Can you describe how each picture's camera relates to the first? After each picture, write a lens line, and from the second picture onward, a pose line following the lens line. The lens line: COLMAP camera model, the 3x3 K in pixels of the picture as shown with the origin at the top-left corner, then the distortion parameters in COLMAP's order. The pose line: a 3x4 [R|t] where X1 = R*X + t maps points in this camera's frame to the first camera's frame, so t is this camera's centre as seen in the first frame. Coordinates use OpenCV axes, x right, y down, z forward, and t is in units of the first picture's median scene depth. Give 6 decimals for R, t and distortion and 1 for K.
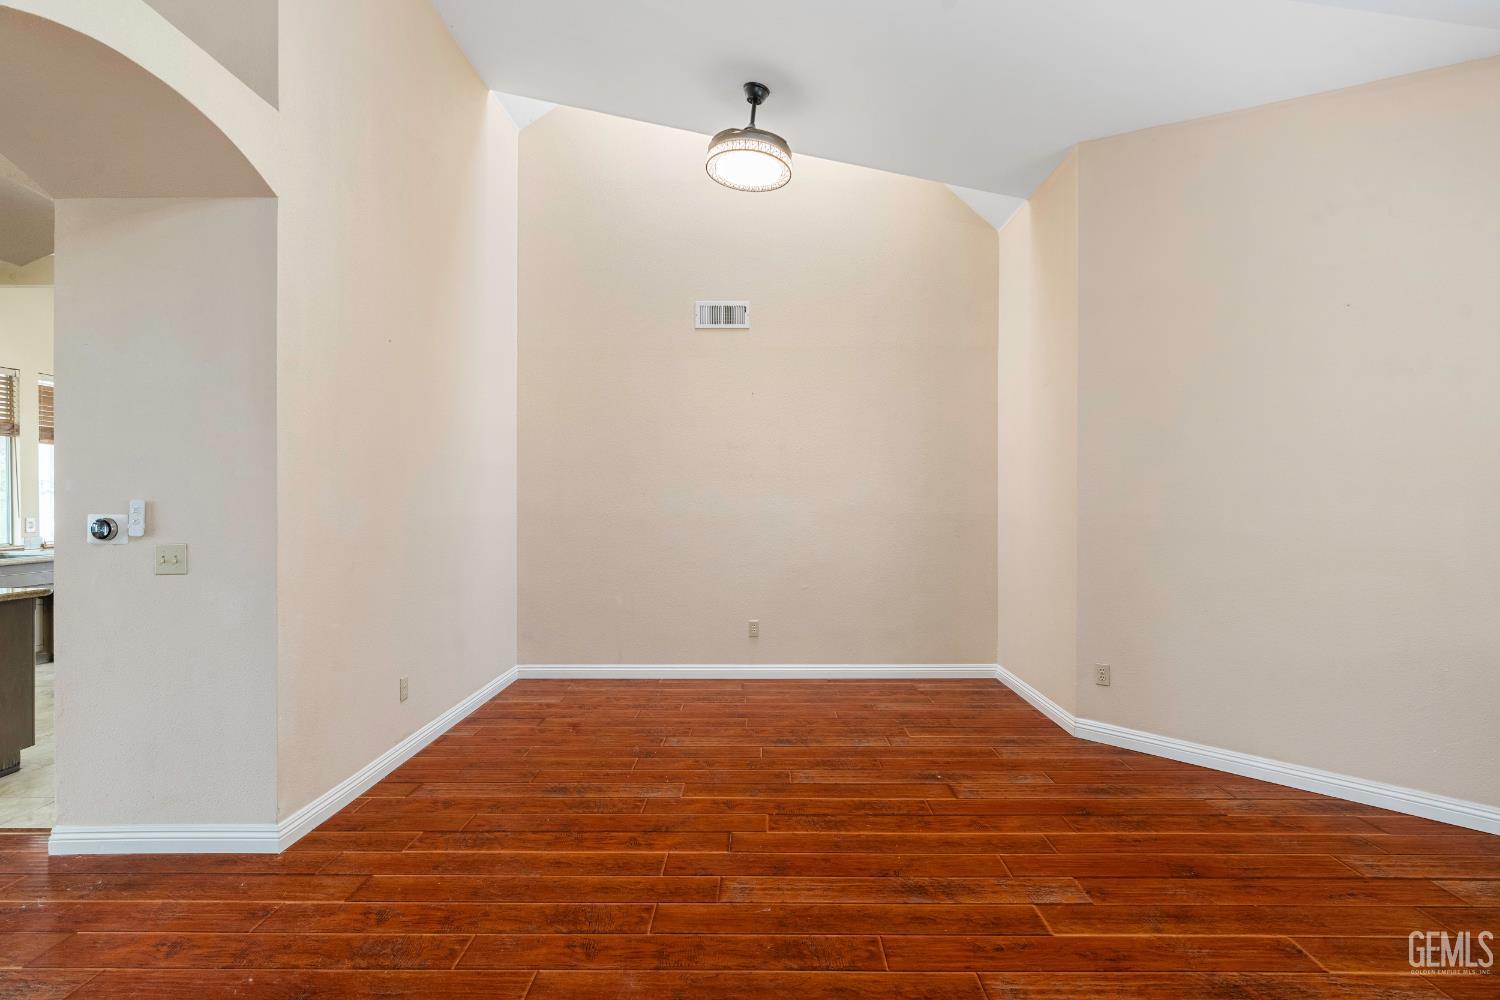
lens RADIAL K [[716.2, 0, 747.8], [0, 716.2, 504.7], [0, 0, 1]] dist [-0.007495, 0.000541]
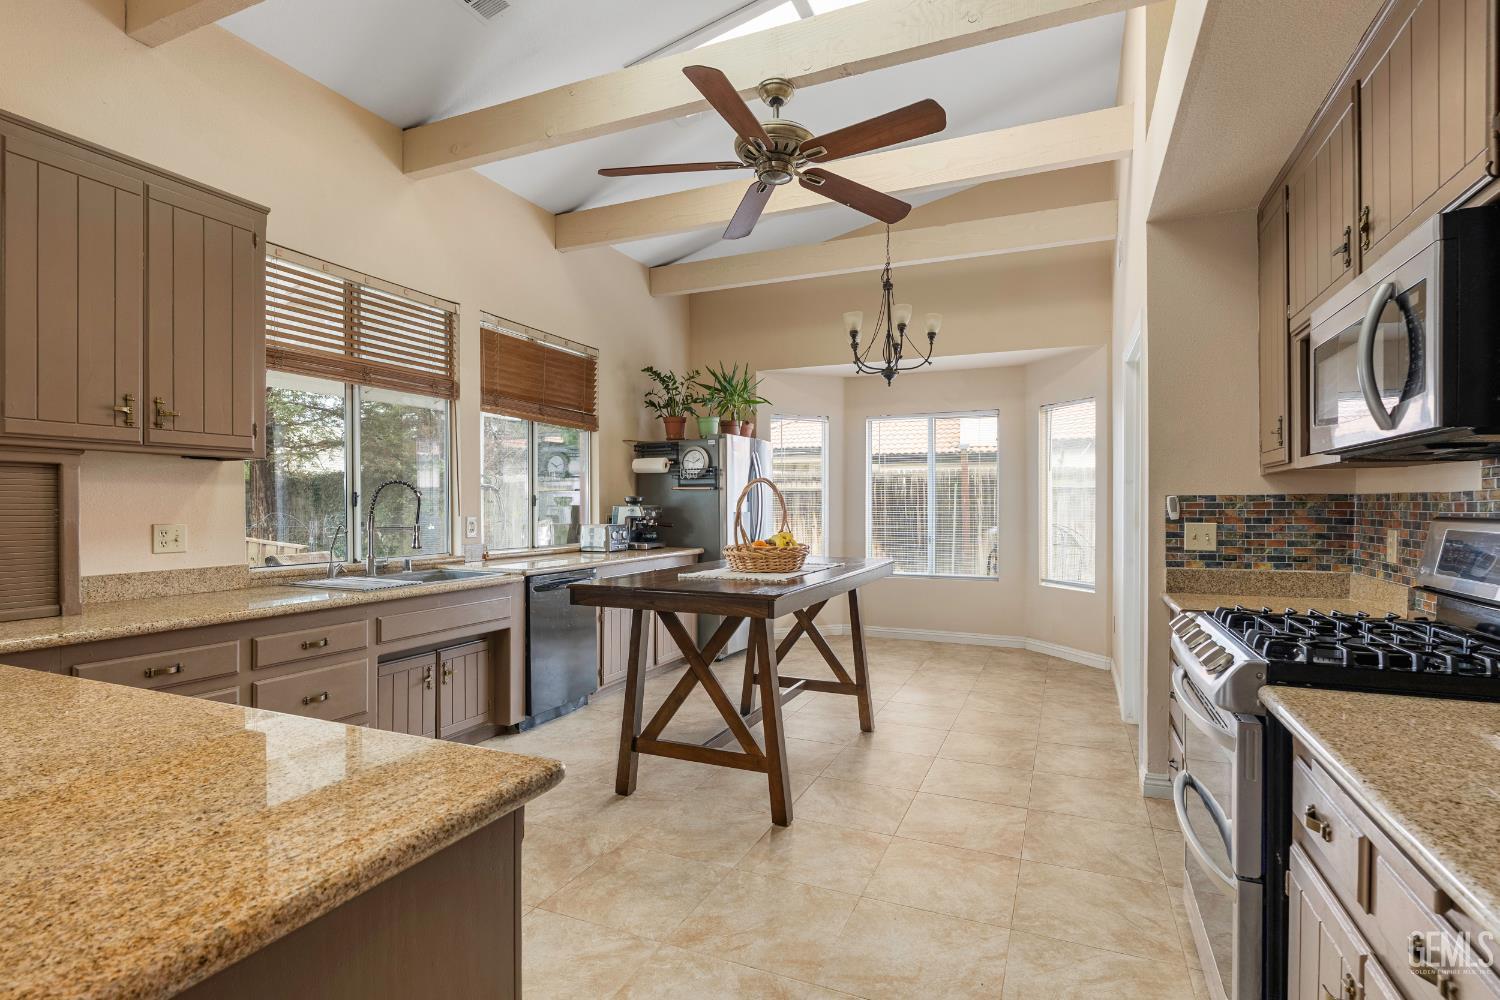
lens RADIAL K [[716.2, 0, 750.9], [0, 716.2, 504.9], [0, 0, 1]] dist [-0.007495, 0.000541]
pose [[0.921084, -0.003078, -0.389352, -0.489014], [0.001808, 0.999992, -0.003628, 0.010237], [0.389360, 0.002638, 0.921082, 0.465772]]
